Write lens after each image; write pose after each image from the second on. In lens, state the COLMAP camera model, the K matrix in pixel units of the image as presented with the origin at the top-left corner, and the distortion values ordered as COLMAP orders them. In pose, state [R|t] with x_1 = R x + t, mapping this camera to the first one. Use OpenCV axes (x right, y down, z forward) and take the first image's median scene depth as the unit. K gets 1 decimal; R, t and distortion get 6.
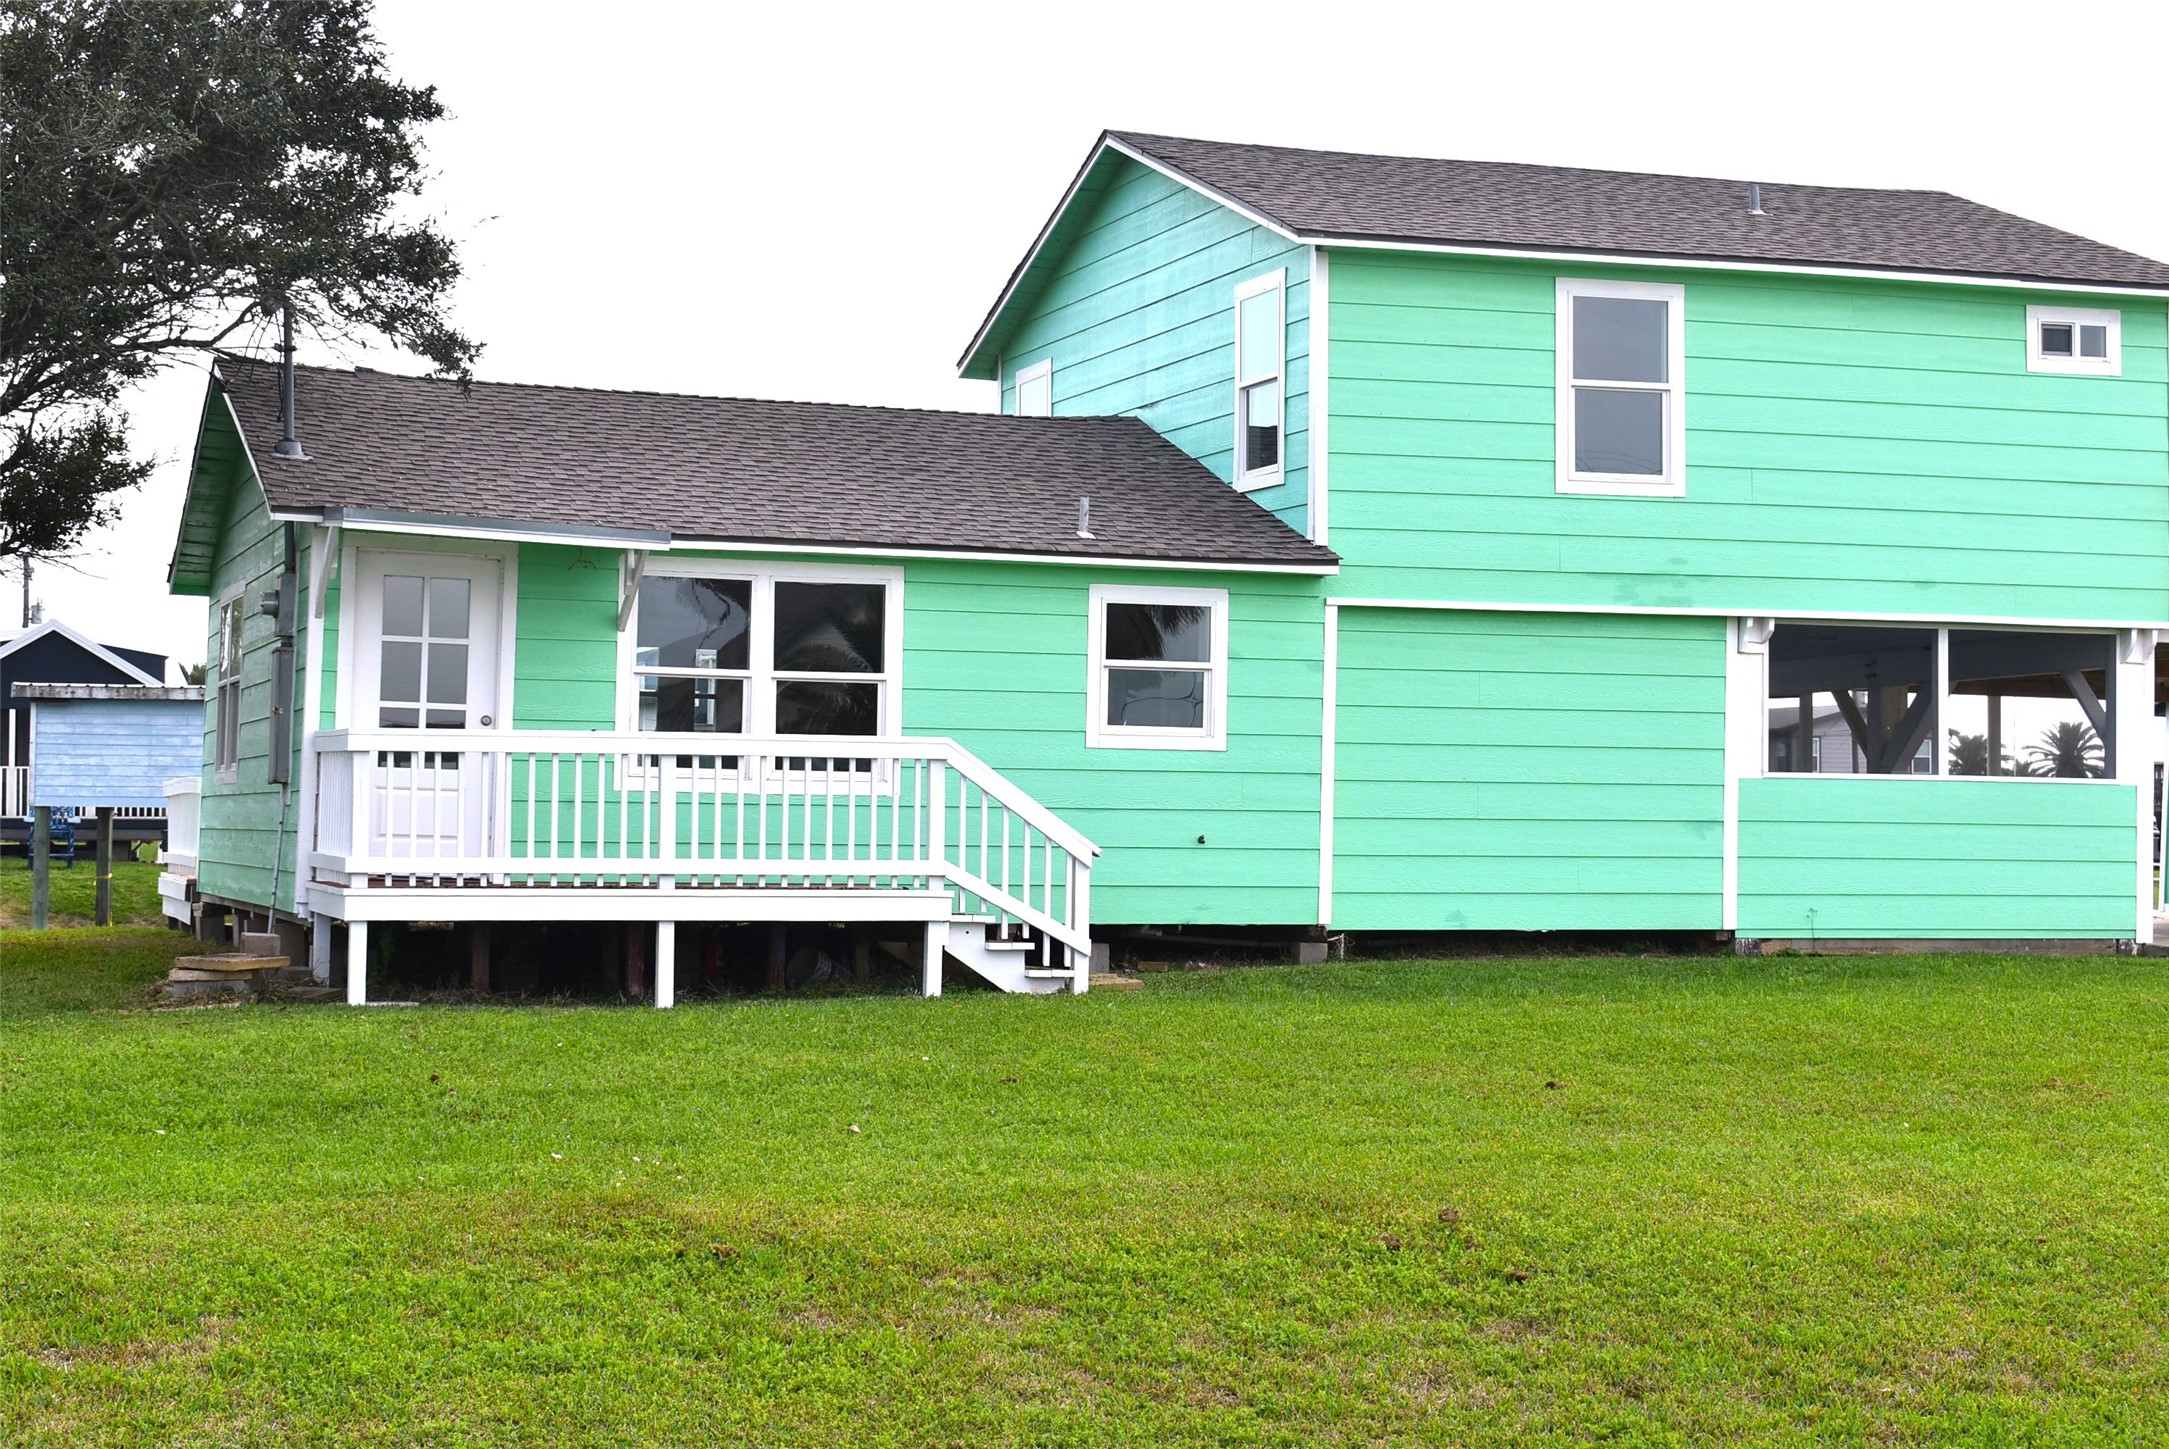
lens RADIAL K [[3761.4, 0, 1099.2], [0, 3761.4, 714.4], [0, 0, 1]] dist [0.020884, 0.000000]
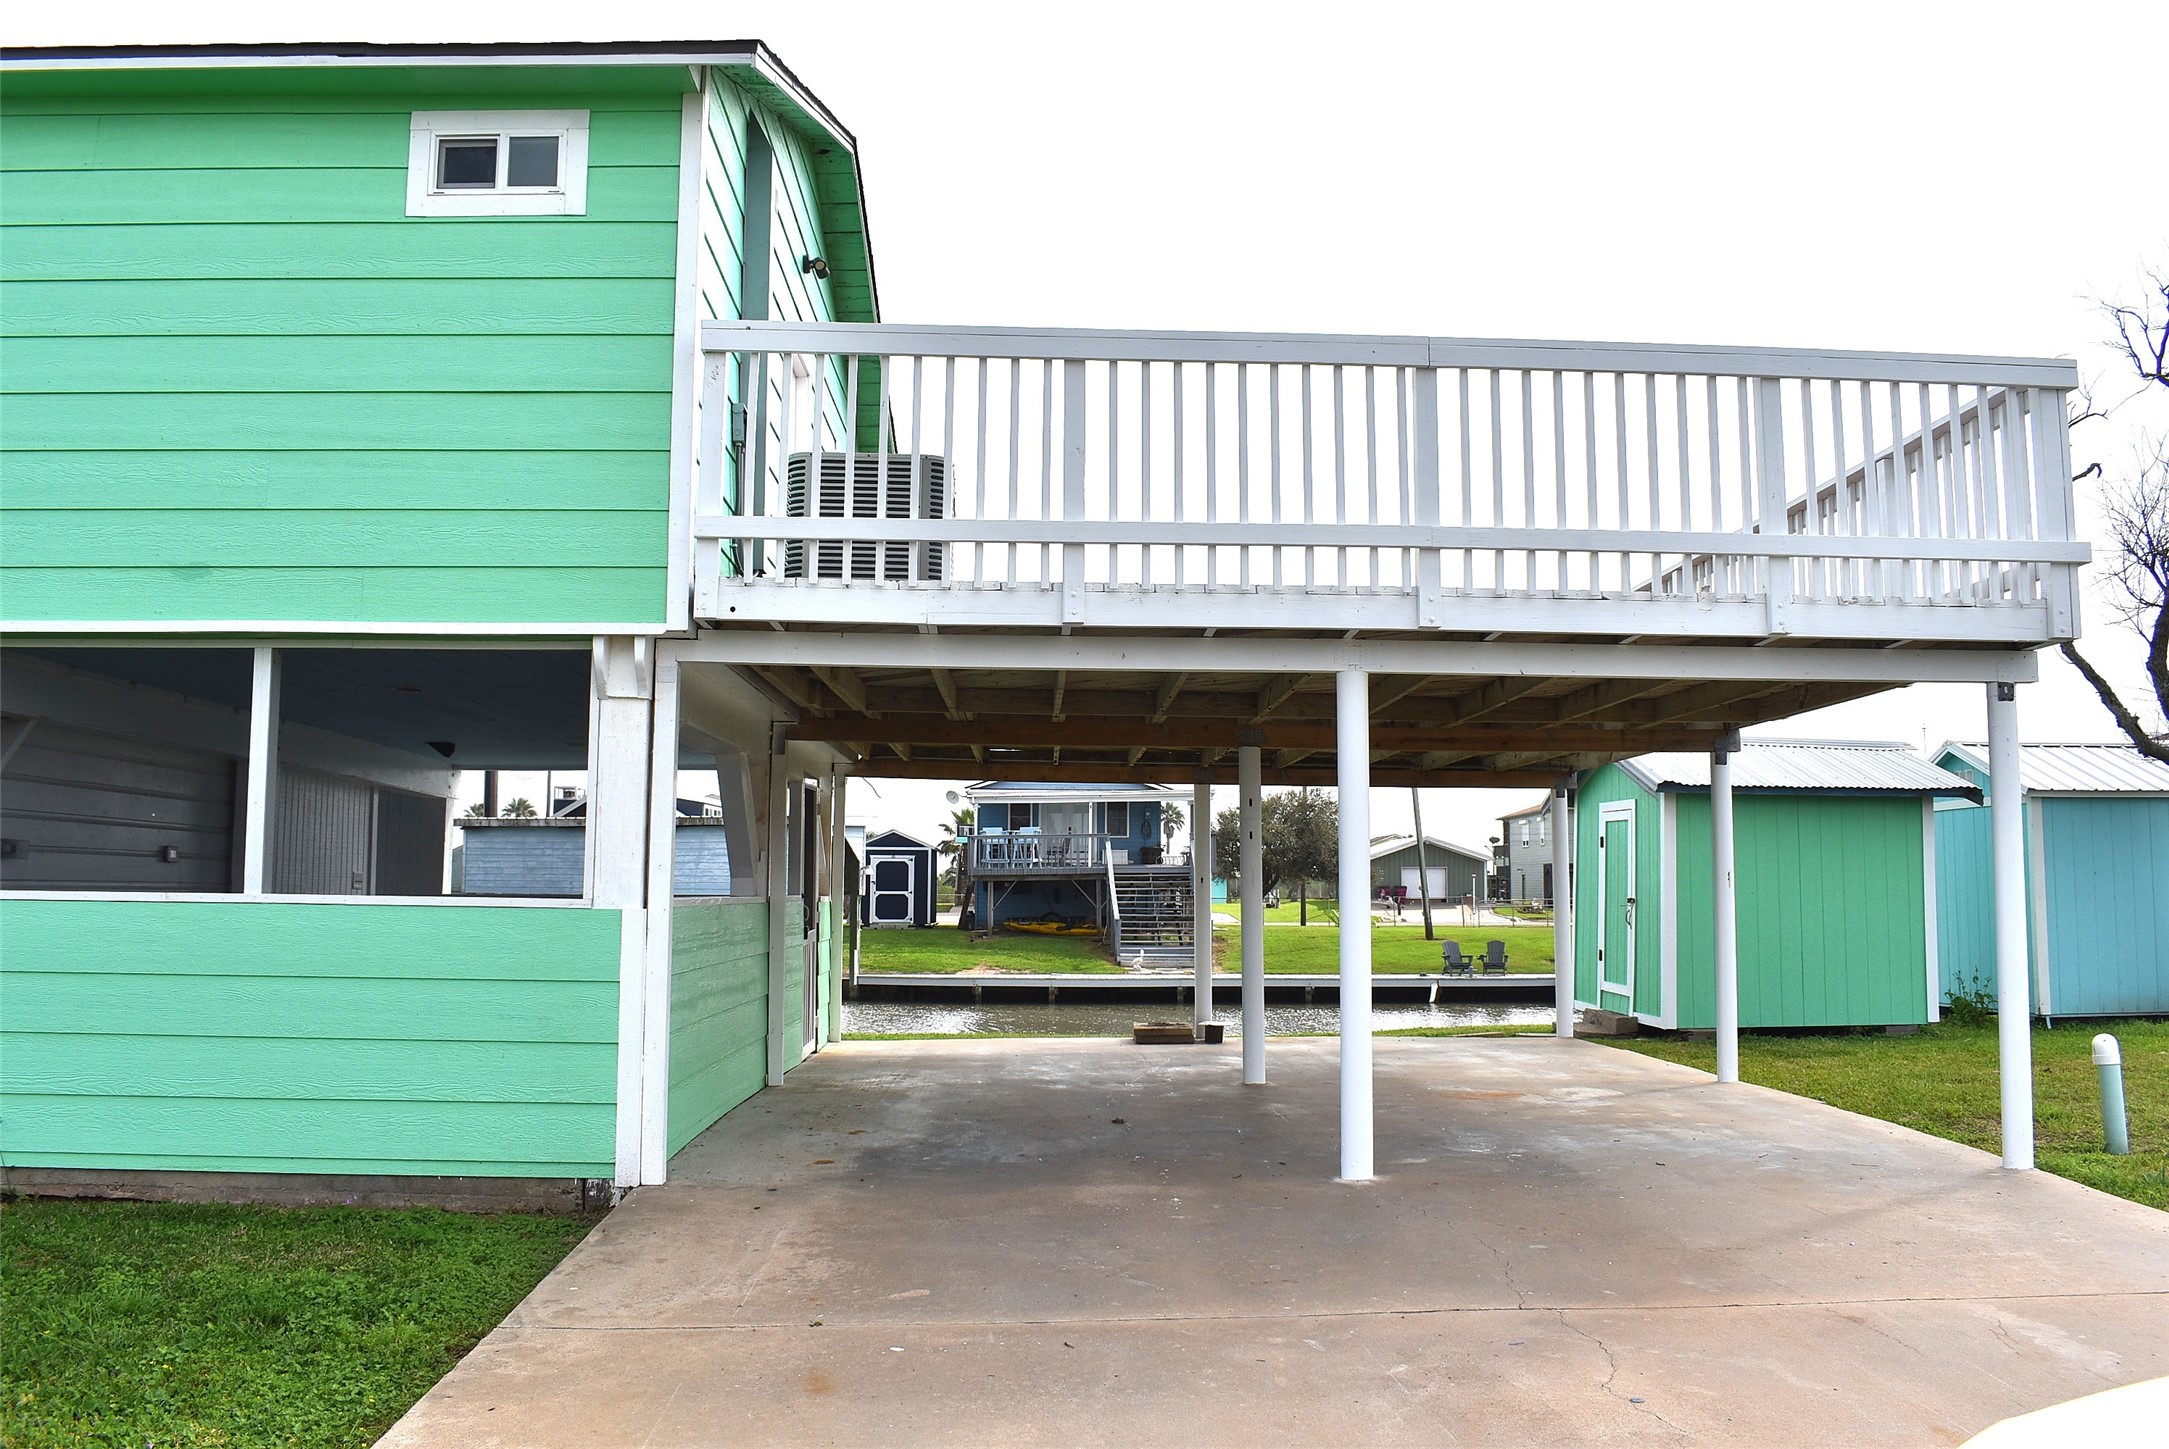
lens RADIAL K [[1700.9, 0, 1090.1], [0, 1700.9, 729.0], [0, 0, 1]] dist [-0.098257, 0.020882]
pose [[0.954885, -0.034488, -0.294966, 0.437568], [0.016256, 0.997815, -0.064040, 0.009398], [0.296530, 0.056356, 0.953359, 0.807078]]
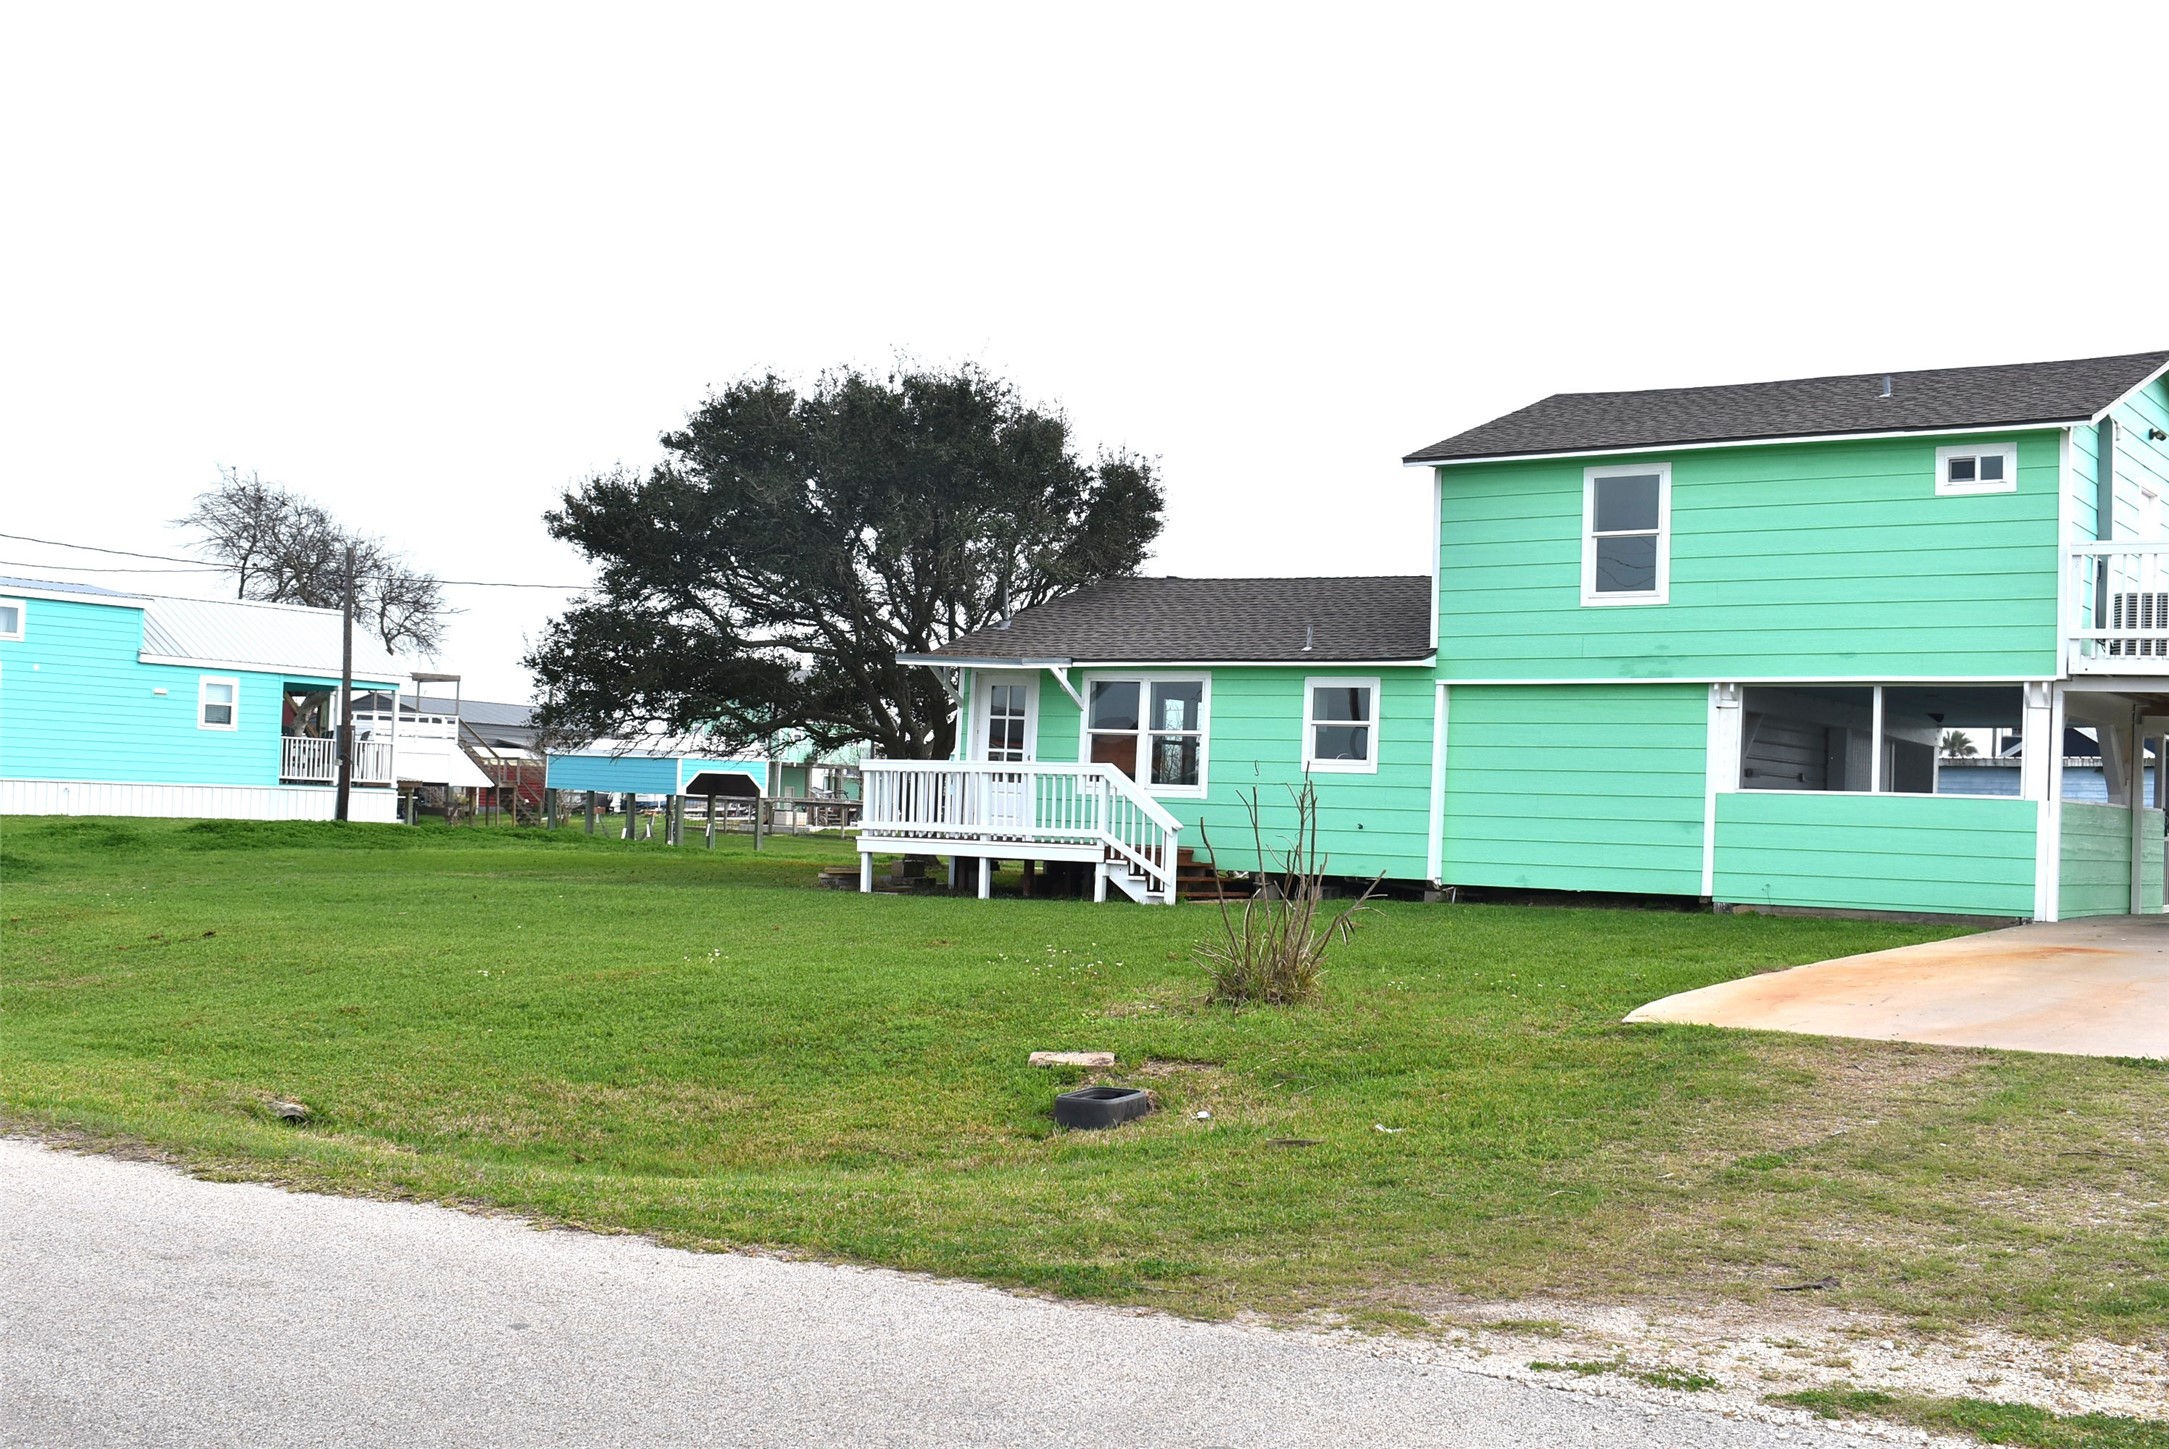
lens RADIAL K [[2522.9, 0, 1084.7], [0, 2522.9, 726.3], [0, 0, 1]] dist [-0.060685, 0.000000]
pose [[0.574415, -0.019584, -0.818330, 0.830885], [-0.004348, 0.999627, -0.026975, 0.018449], [0.818553, 0.019054, 0.574115, 0.237673]]
